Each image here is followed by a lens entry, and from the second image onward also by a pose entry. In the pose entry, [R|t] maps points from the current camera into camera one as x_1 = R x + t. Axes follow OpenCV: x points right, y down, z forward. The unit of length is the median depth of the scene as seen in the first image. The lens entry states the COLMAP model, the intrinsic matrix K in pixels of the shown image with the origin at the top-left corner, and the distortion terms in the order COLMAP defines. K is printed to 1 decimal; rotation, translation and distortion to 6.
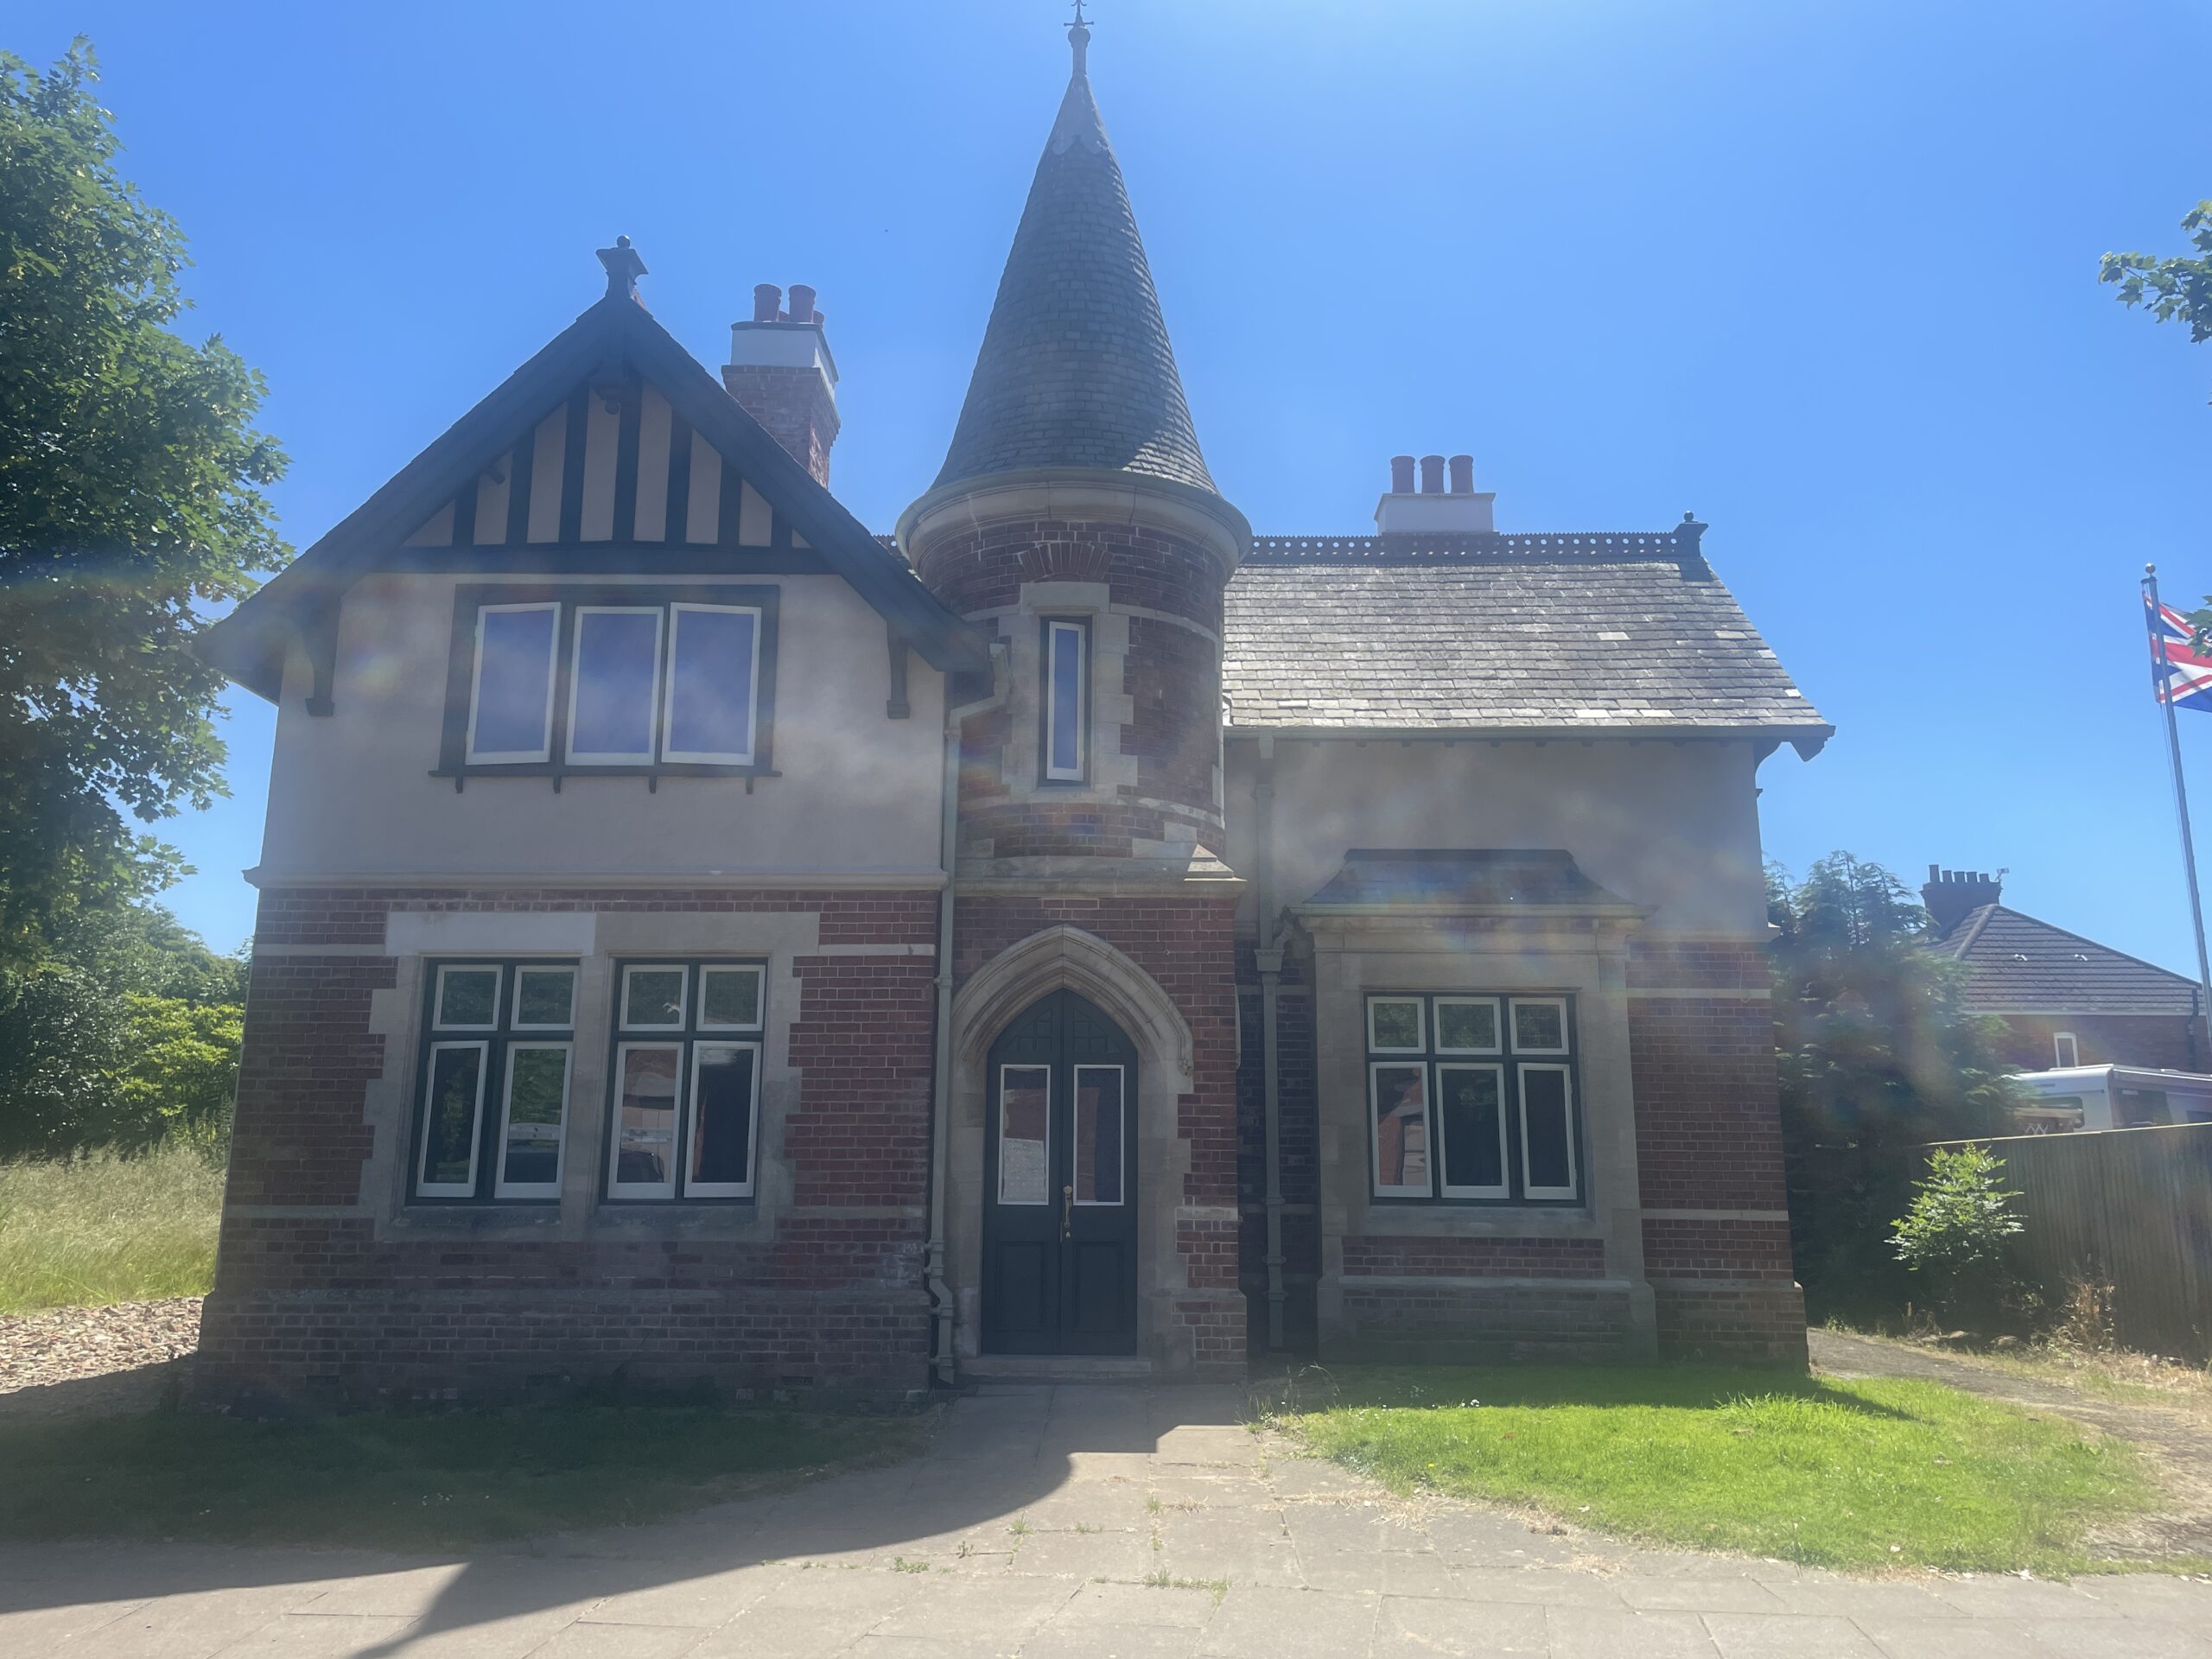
lens RADIAL K [[1645.5, 0, 1106.0], [0, 1645.5, 829.5], [0, 0, 1]] dist [0.110253, -0.139269]
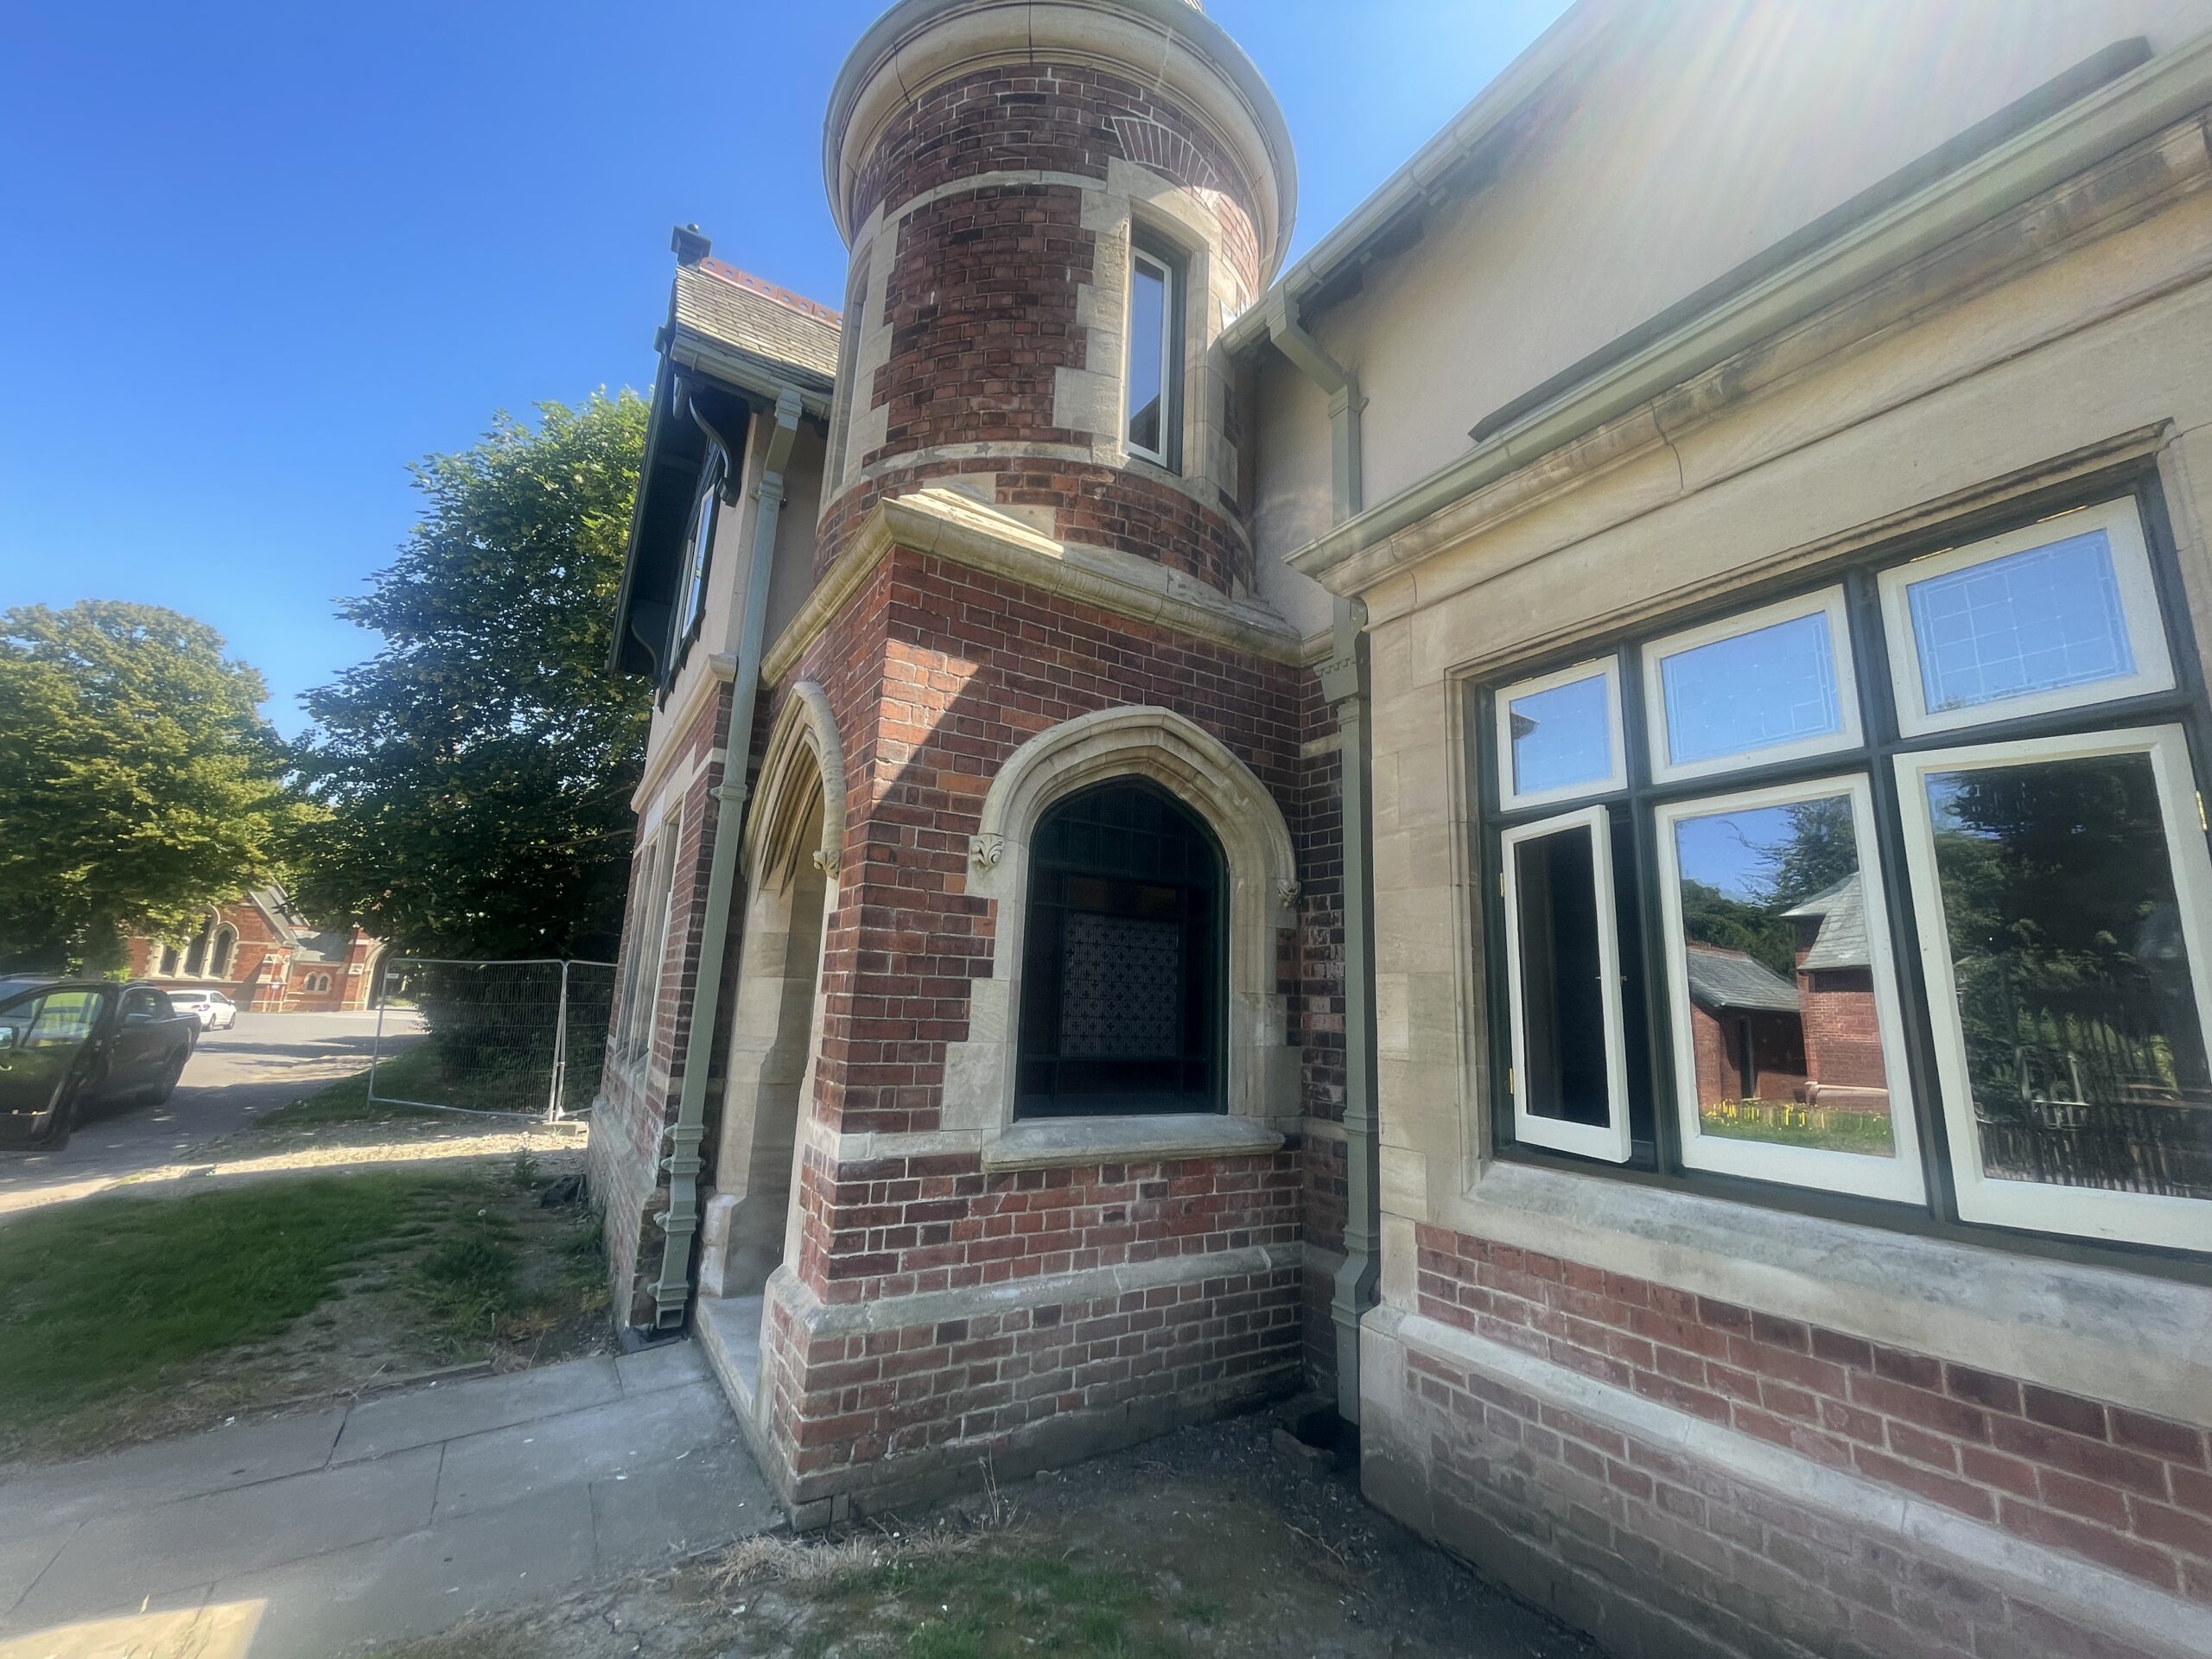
lens RADIAL K [[889.8, 0, 1106.0], [0, 889.8, 829.5], [0, 0, 1]] dist [0.000499, 0.000222]
pose [[0.553547, -0.148439, -0.819482, 0.345946], [0.136022, 0.986889, -0.086882, 0.171125], [0.821634, -0.063375, 0.566481, 0.909068]]
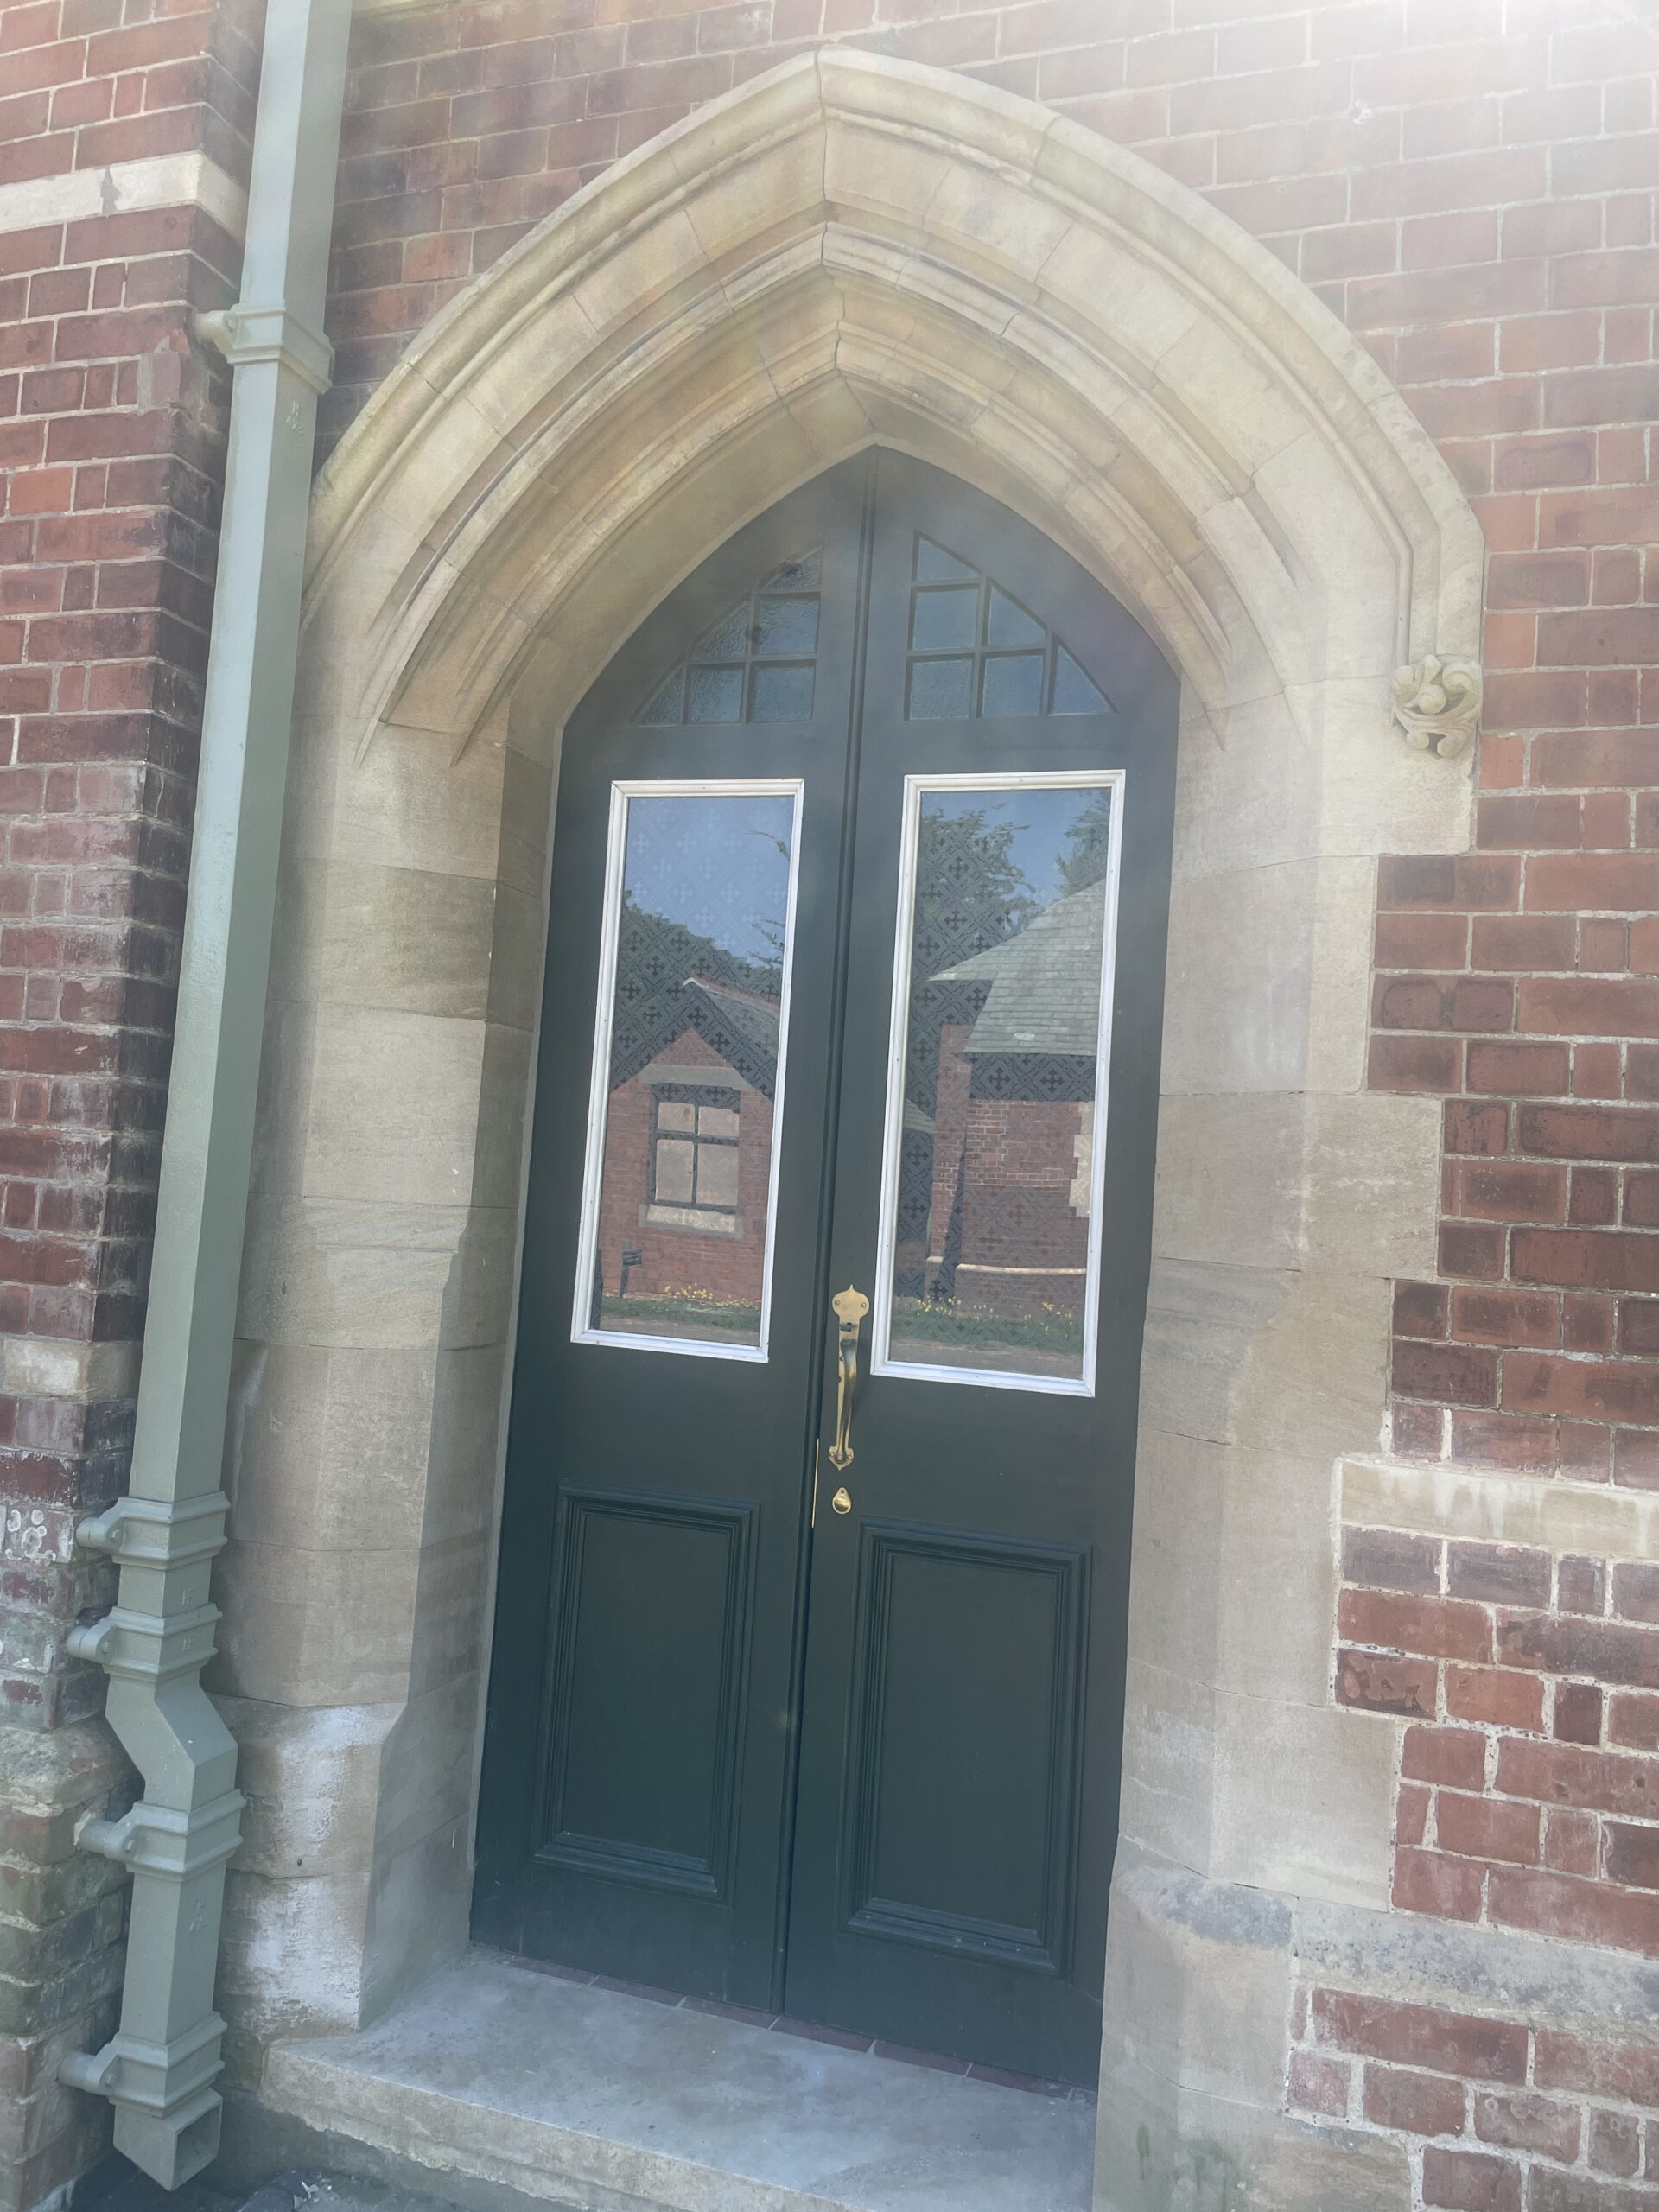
lens RADIAL K [[1645.5, 0, 797.9], [0, 1645.5, 1085.9], [0, 0, 1]] dist [0.110253, -0.139269]
pose [[0.948795, 0.035712, -0.313867, 0.041375], [0.004997, 0.991768, 0.127951, 0.161926], [0.315853, -0.122968, 0.940806, 0.804101]]
